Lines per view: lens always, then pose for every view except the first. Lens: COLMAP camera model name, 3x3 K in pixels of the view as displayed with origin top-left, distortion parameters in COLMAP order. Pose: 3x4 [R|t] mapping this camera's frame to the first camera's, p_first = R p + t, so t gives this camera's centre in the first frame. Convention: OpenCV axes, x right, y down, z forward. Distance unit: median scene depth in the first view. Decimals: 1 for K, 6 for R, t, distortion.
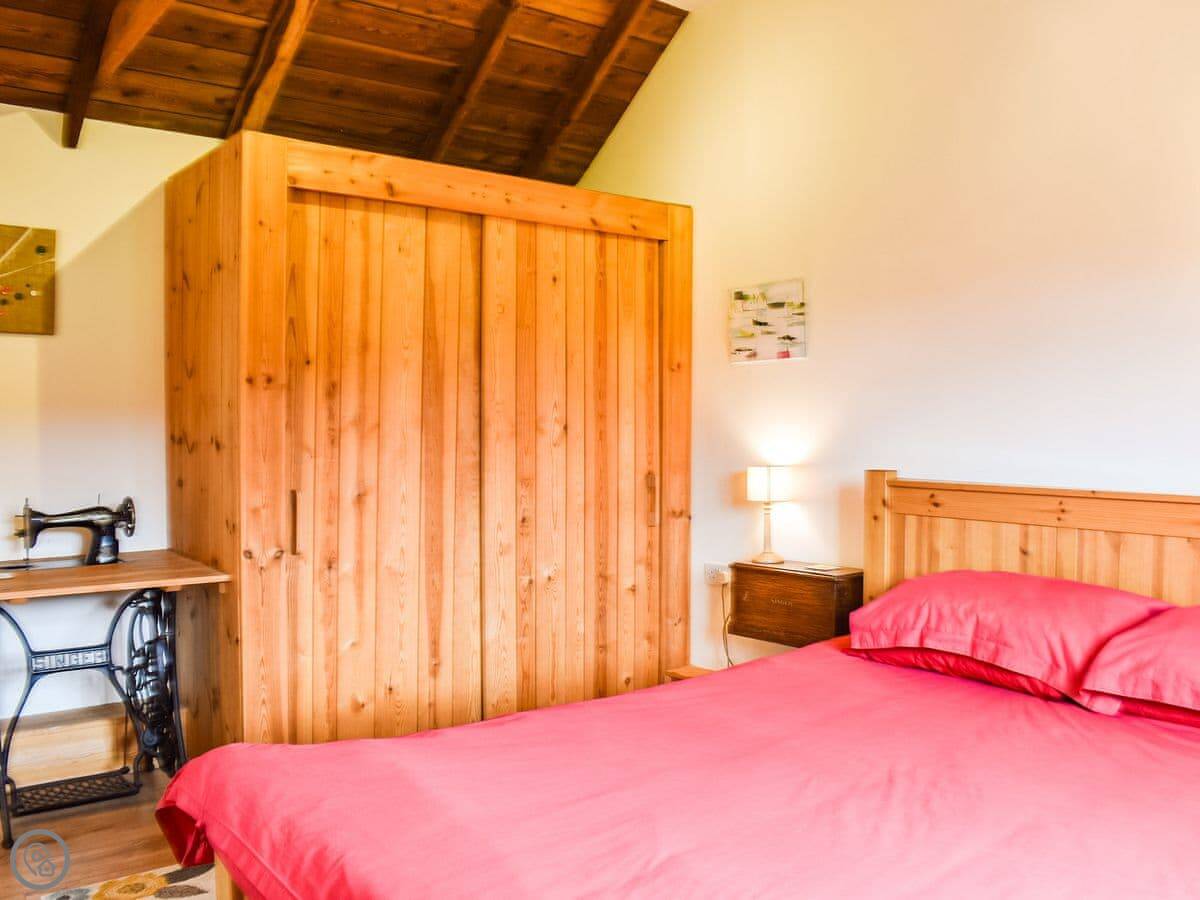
lens RADIAL K [[1069.8, 0, 600.0], [0, 1069.8, 450.0], [0, 0, 1]] dist [-0.087988, 0.002355]
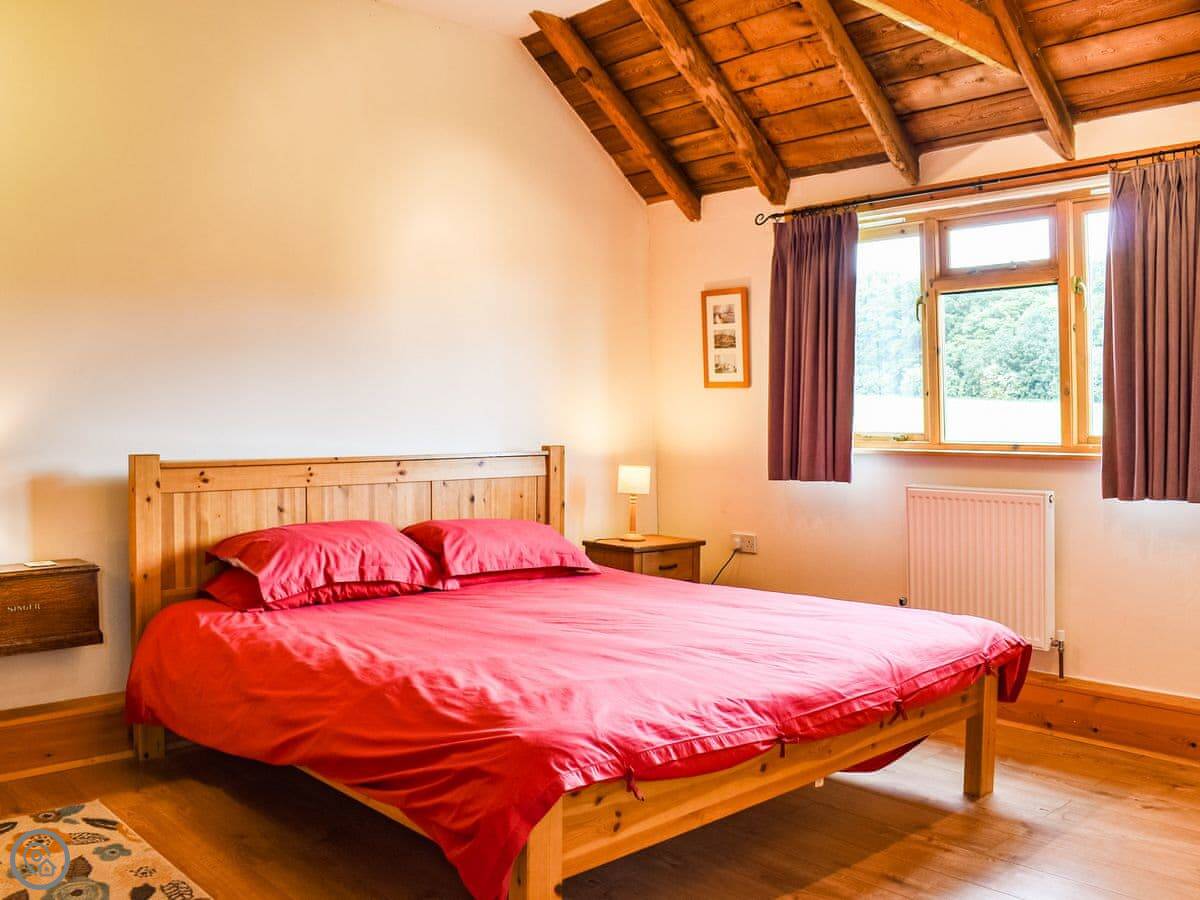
lens RADIAL K [[1069.8, 0, 600.0], [0, 1069.8, 450.0], [0, 0, 1]] dist [-0.087988, 0.002355]
pose [[-0.056195, -0.028933, 0.998000, -0.971557], [0.034499, 0.998927, 0.030902, -0.002791], [-0.997824, 0.036166, -0.055137, 0.725404]]
